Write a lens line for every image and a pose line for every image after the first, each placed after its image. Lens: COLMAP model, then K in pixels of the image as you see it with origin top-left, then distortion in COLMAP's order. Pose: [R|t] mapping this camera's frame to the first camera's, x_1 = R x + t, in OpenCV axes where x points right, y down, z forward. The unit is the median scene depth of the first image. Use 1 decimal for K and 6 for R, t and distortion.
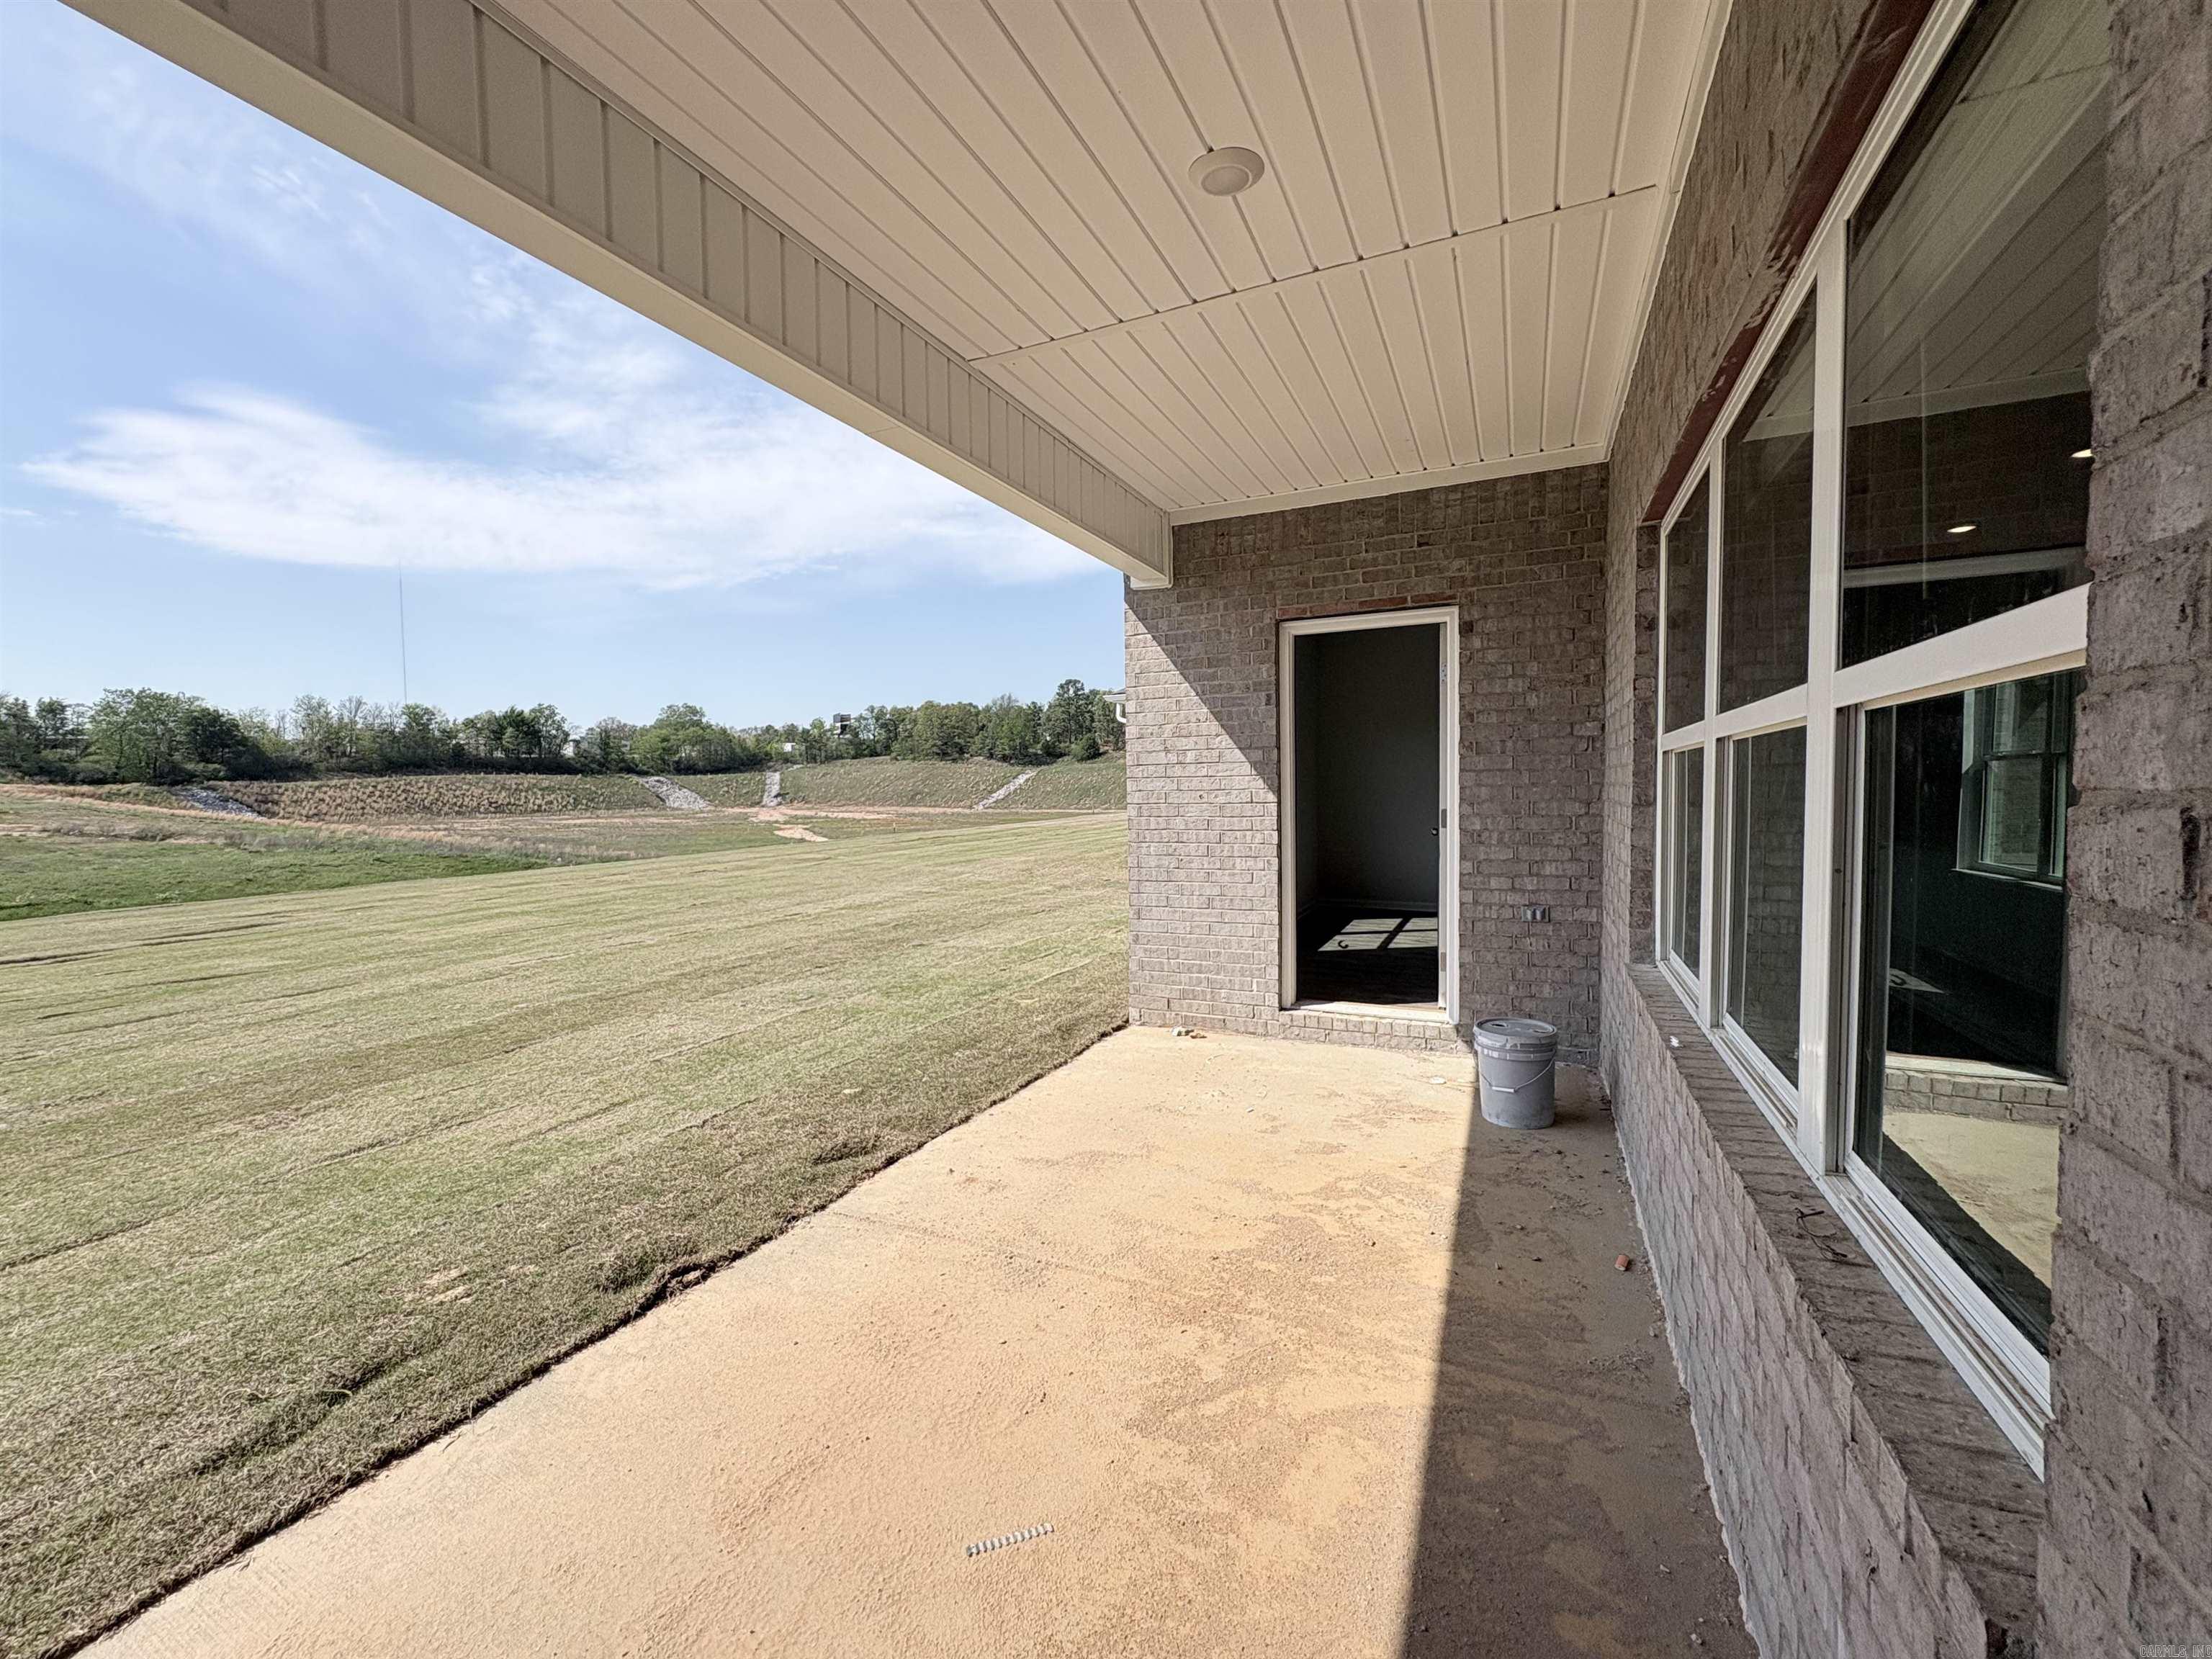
lens RADIAL K [[889.5, 0, 1115.4], [0, 889.5, 830.3], [0, 0, 1]] dist [0.000393, 0.000051]
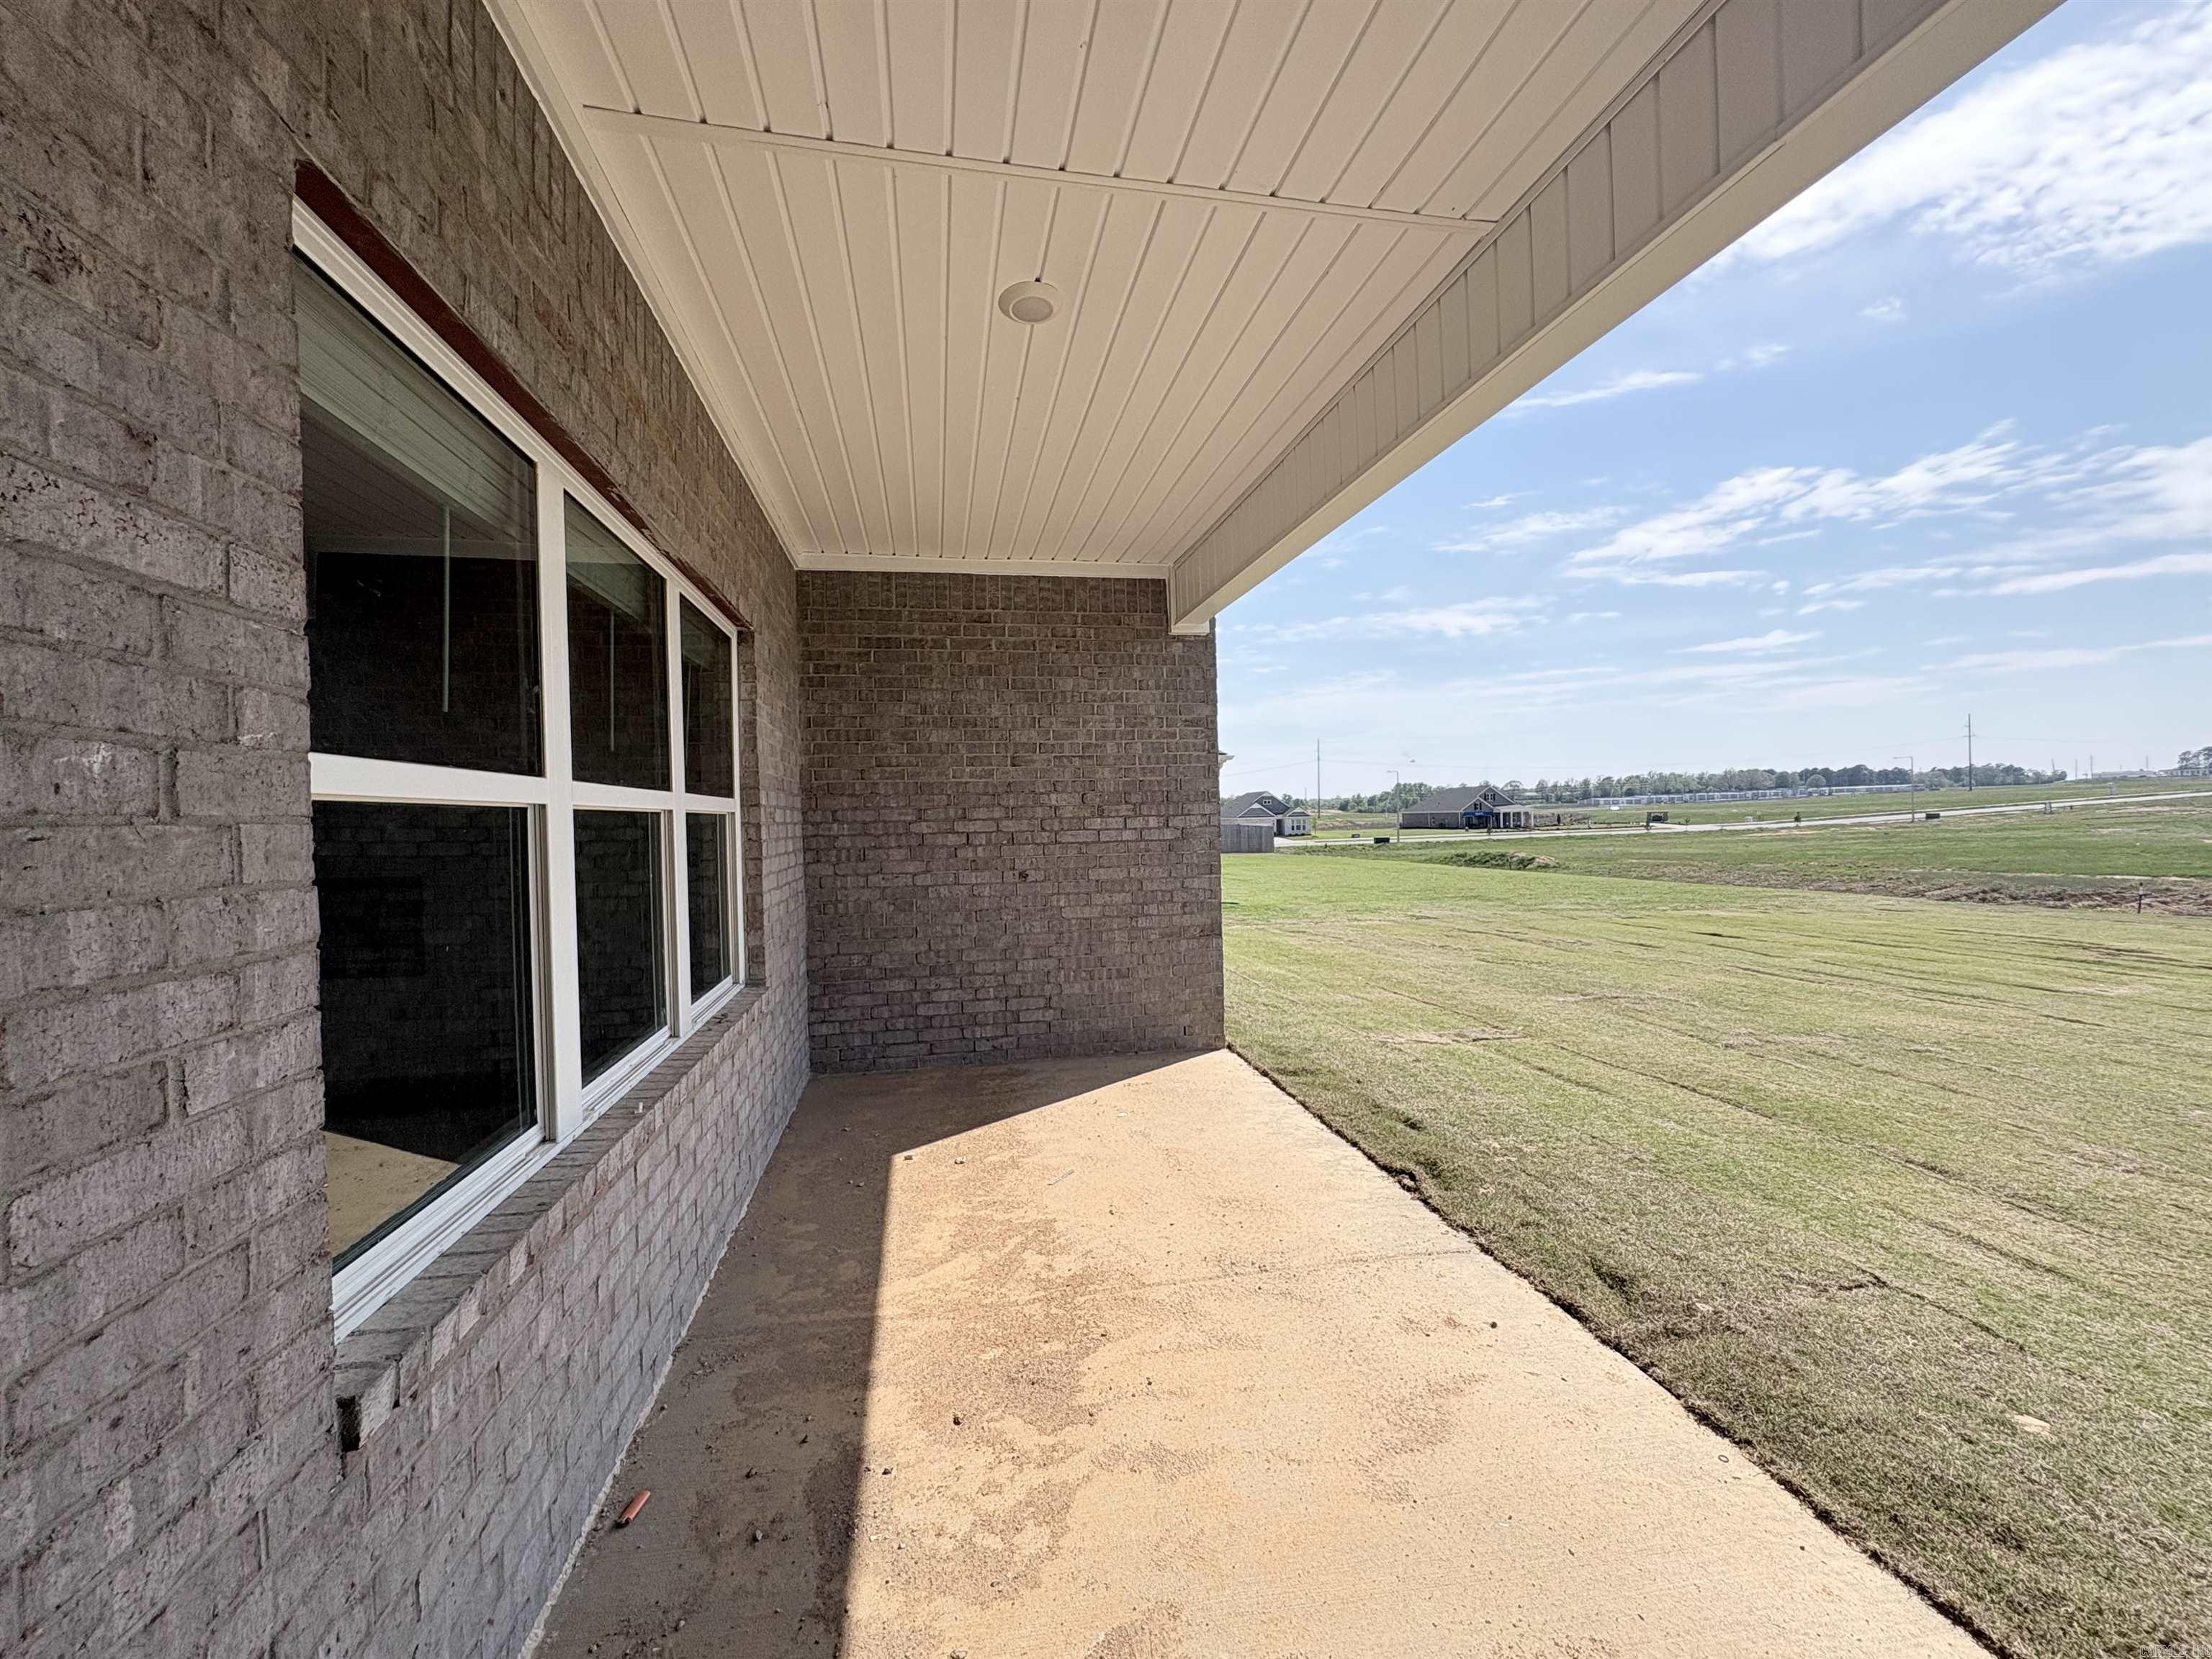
lens RADIAL K [[889.5, 0, 1115.4], [0, 889.5, 830.3], [0, 0, 1]] dist [0.000393, 0.000051]
pose [[-0.810250, 0.038650, -0.584809, 0.653290], [0.007140, 0.998400, 0.056091, -0.115322], [0.586041, 0.041272, -0.809229, 1.792952]]
